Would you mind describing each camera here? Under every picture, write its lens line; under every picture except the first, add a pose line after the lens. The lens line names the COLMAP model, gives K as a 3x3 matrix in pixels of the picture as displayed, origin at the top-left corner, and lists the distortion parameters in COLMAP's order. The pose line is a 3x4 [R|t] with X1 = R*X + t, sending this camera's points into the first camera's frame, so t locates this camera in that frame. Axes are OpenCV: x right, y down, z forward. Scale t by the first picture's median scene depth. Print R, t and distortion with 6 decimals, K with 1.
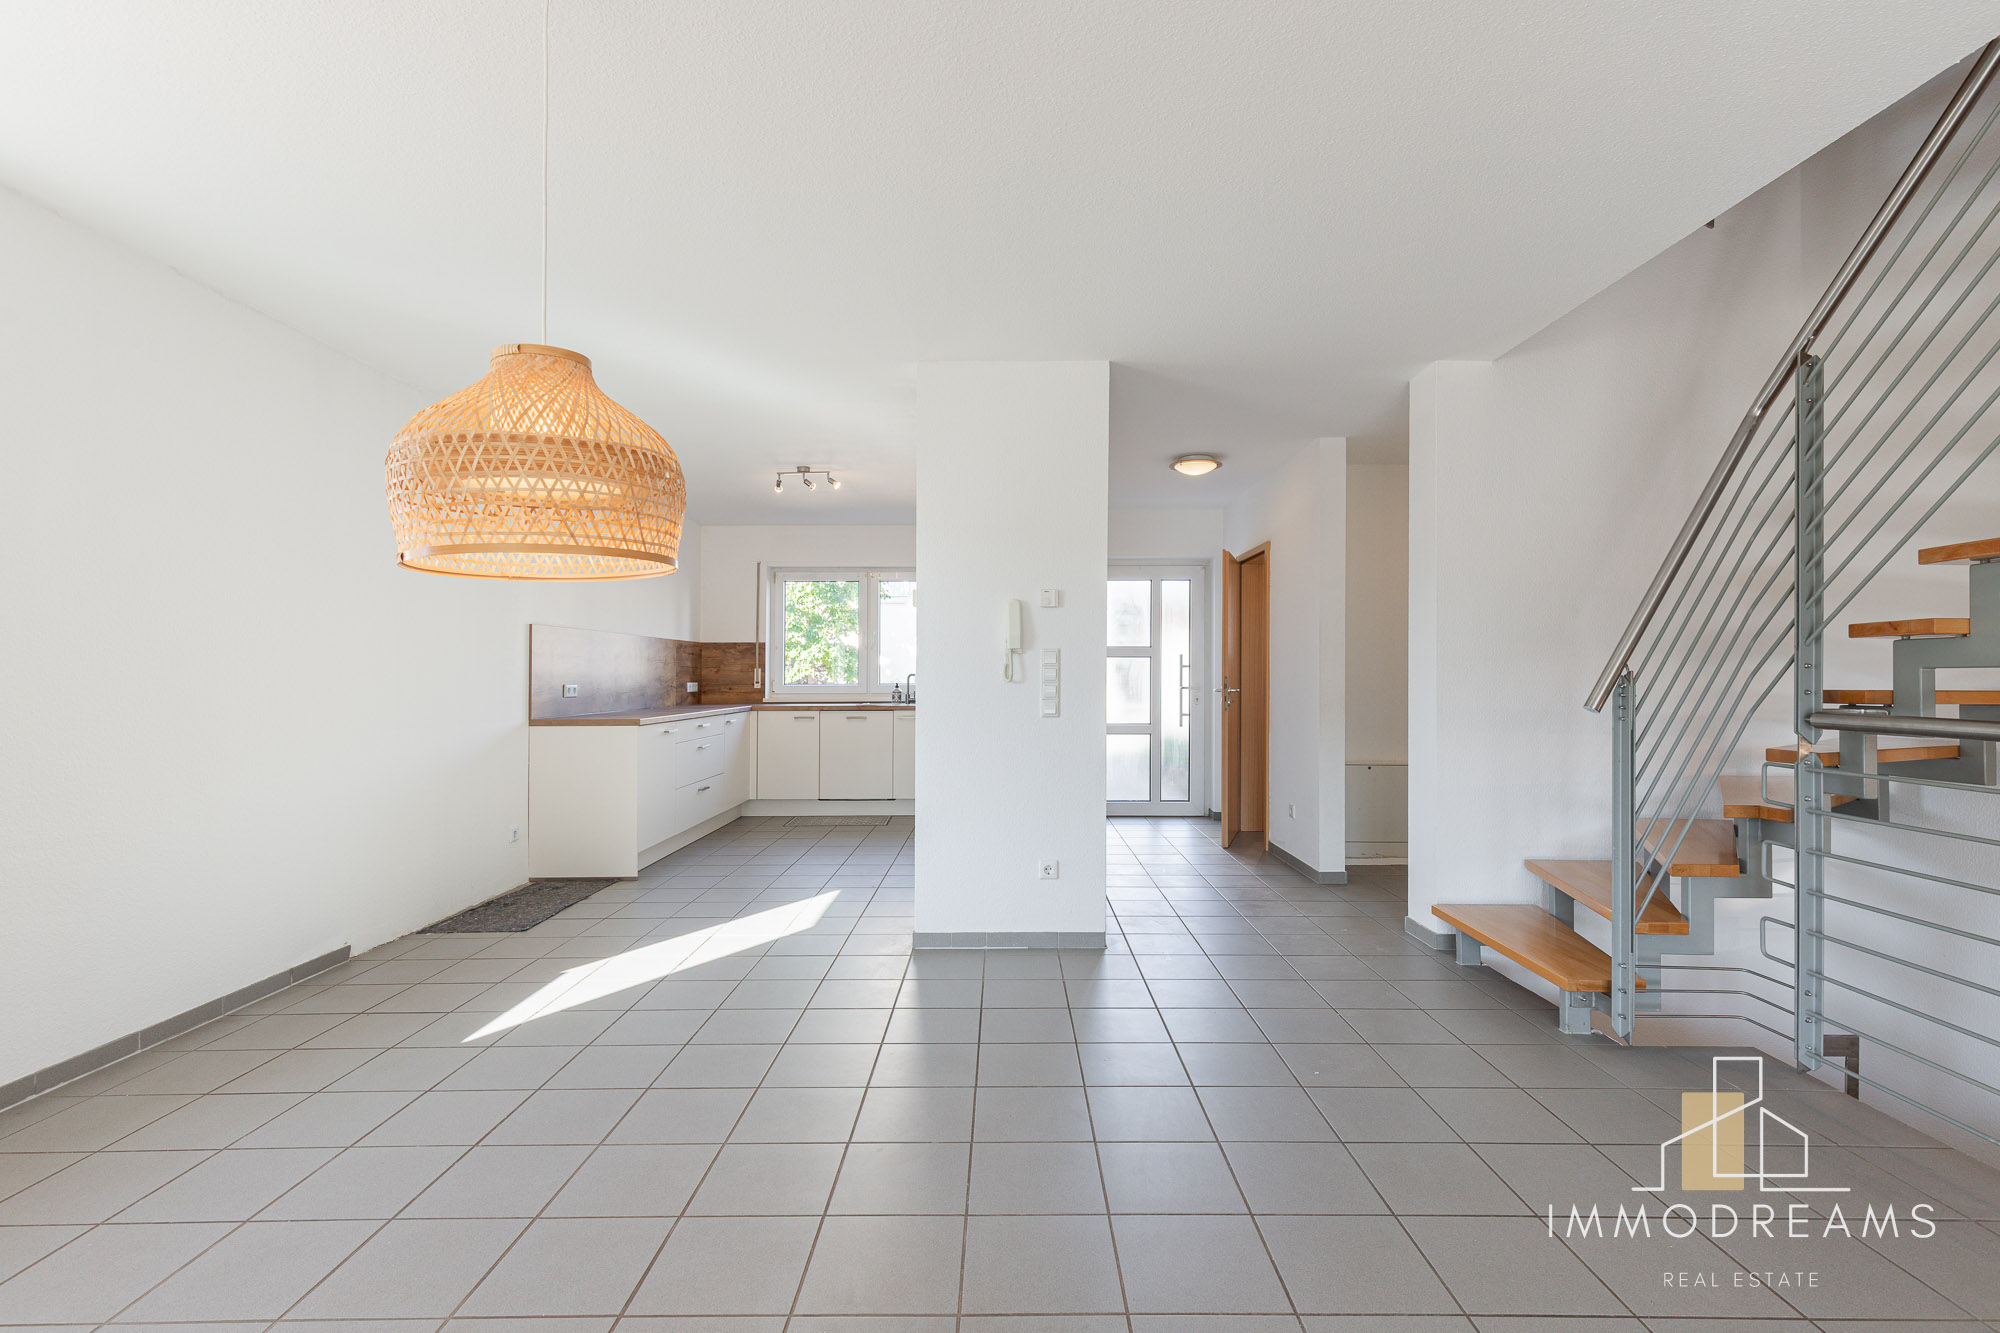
lens RADIAL K [[931.7, 0, 1017.1], [0, 931.7, 688.6], [0, 0, 1]] dist [0.016273, -0.003401]
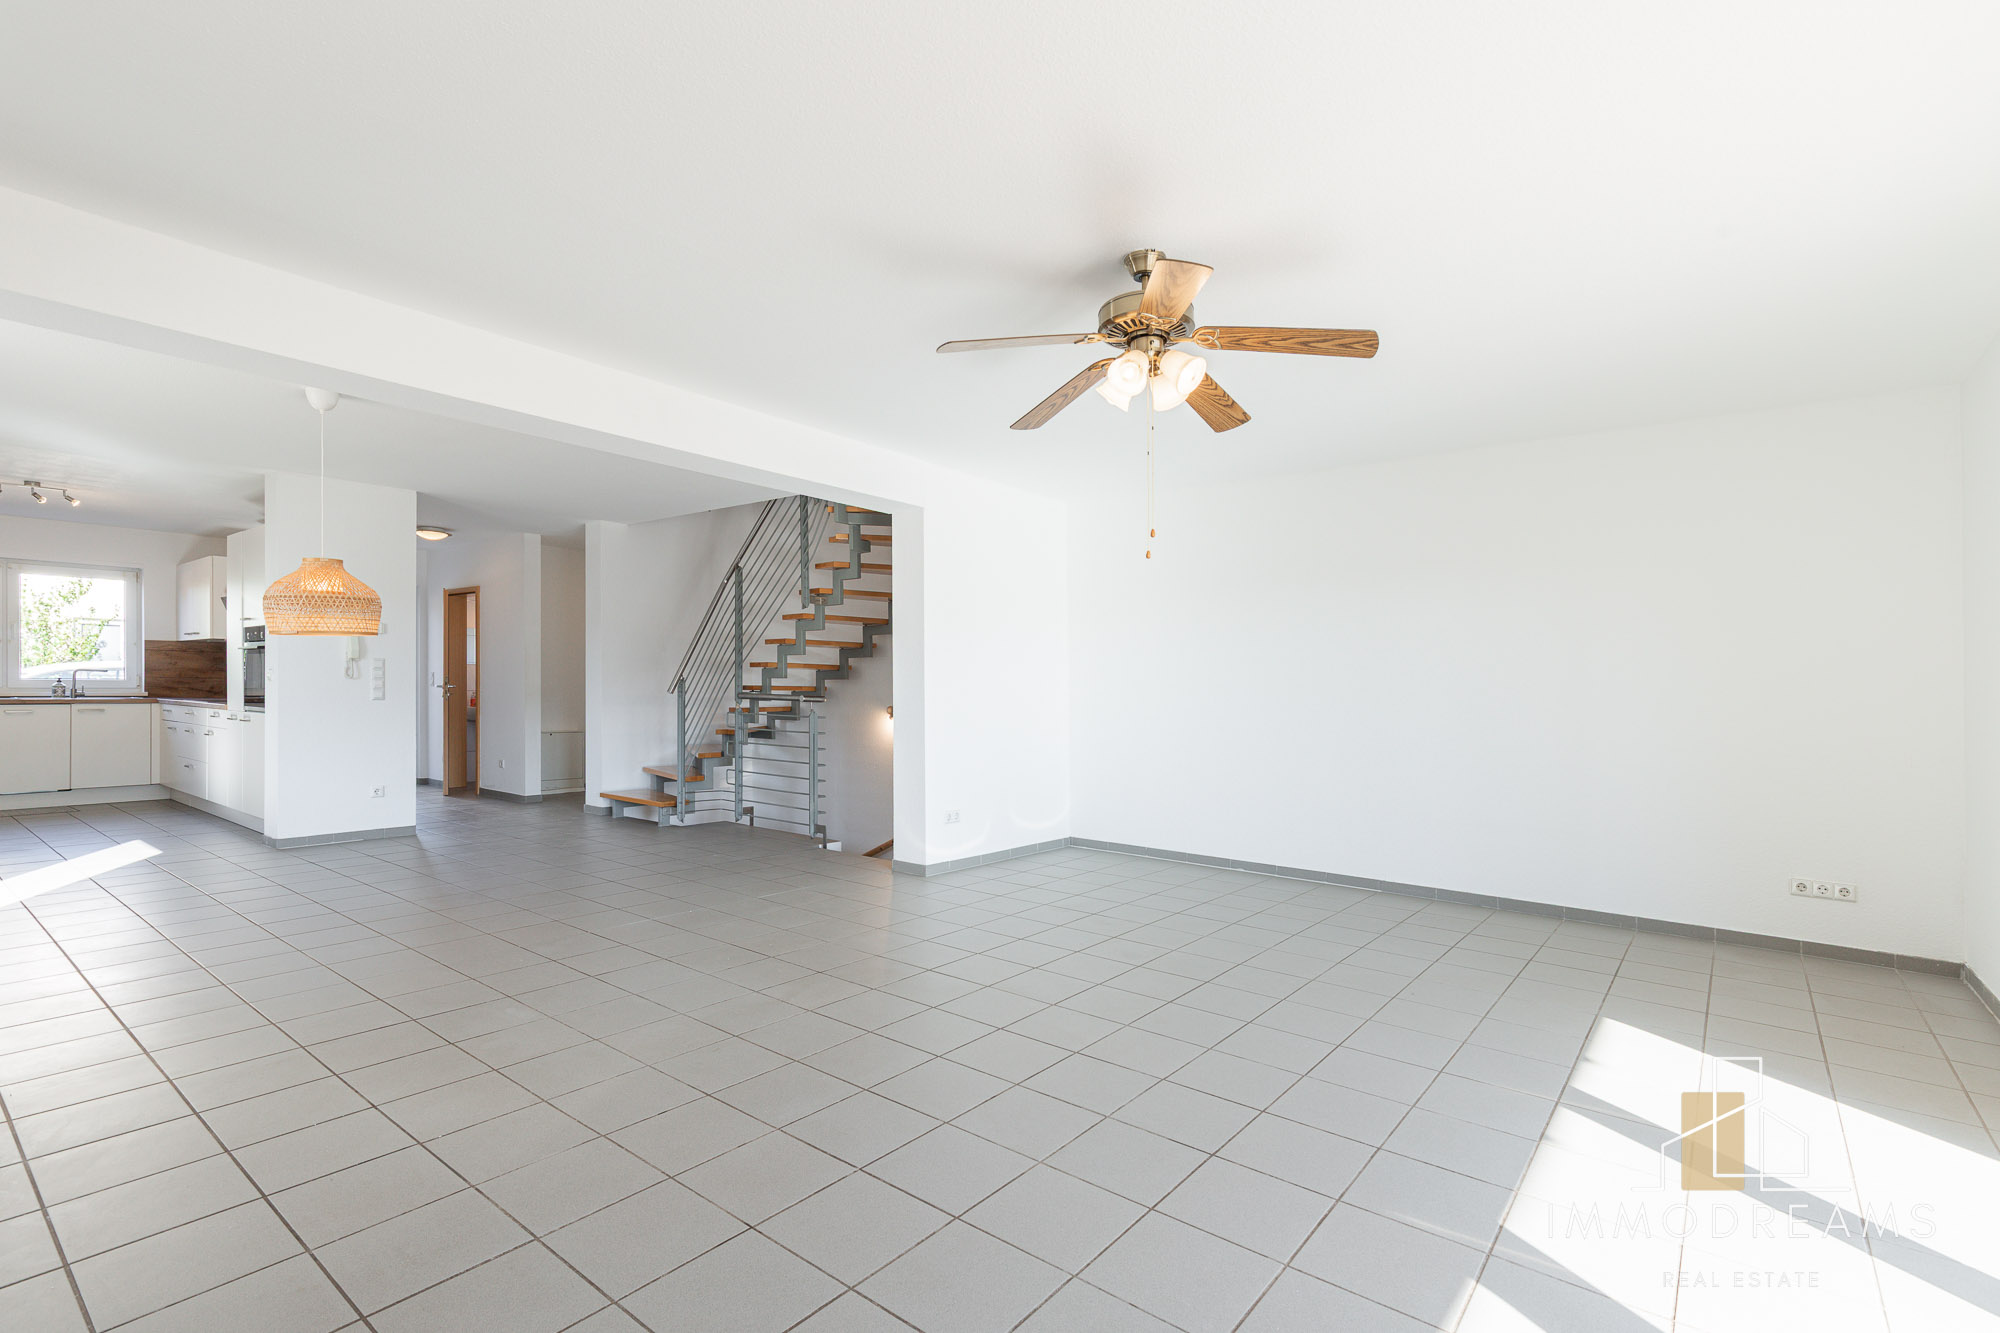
lens RADIAL K [[931.7, 0, 1006.6], [0, 931.7, 705.1], [0, 0, 1]] dist [0.016273, -0.003401]
pose [[0.632172, -0.006856, 0.774798, -0.378988], [-0.004028, 0.999918, 0.012134, 0.010839], [-0.774818, -0.010791, 0.632093, -0.642829]]
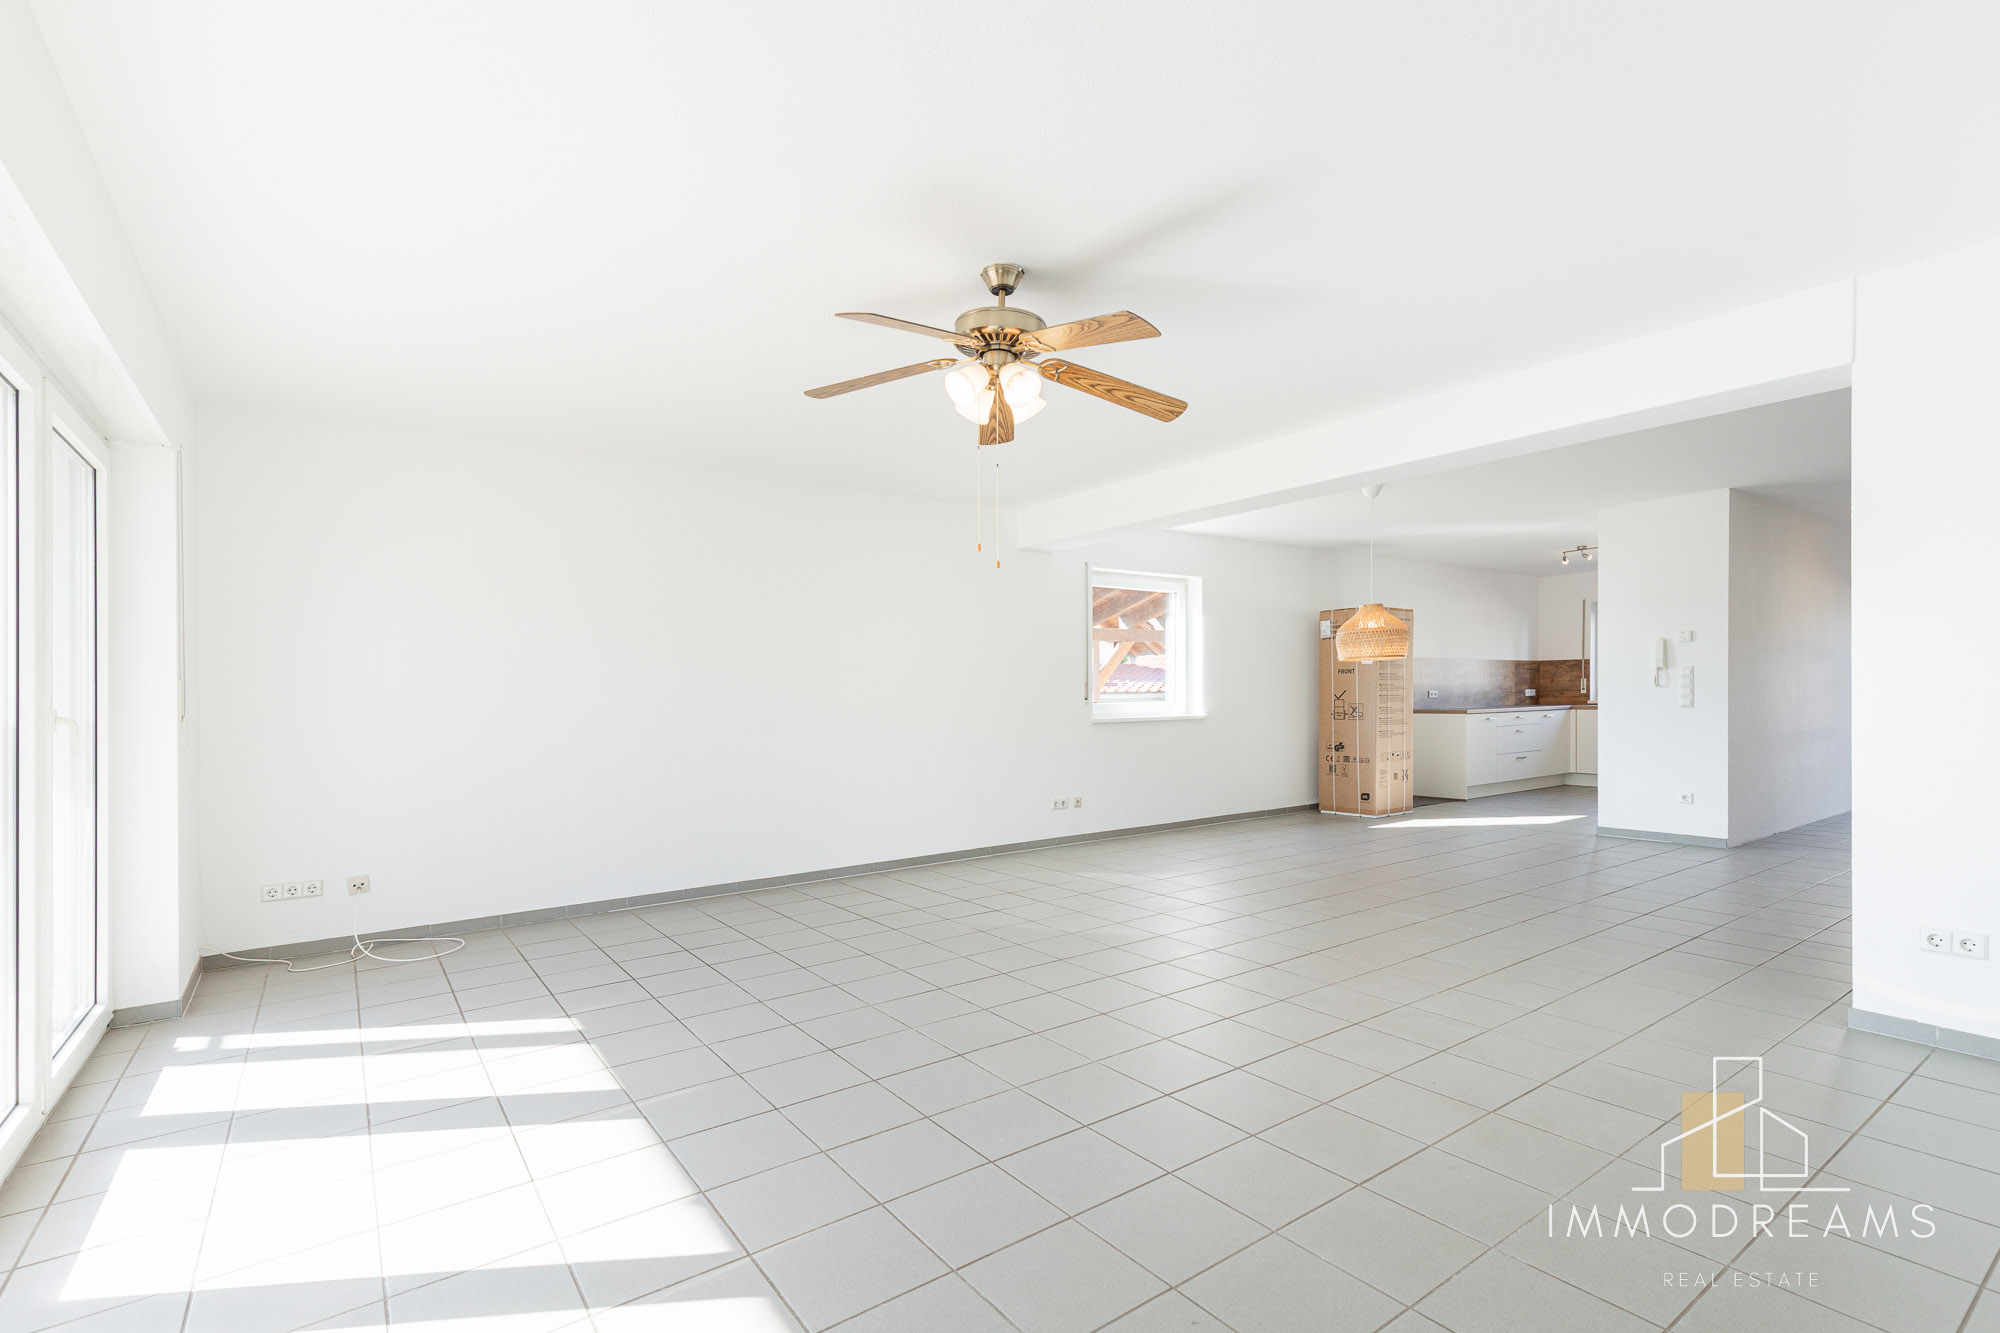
lens RADIAL K [[931.7, 0, 985.3], [0, 931.7, 687.8], [0, 0, 1]] dist [0.016273, -0.003401]
pose [[0.570323, -0.010063, -0.821359, 0.478208], [0.000492, 0.999929, -0.011910, 0.010667], [0.821420, 0.006389, 0.570287, -0.679280]]
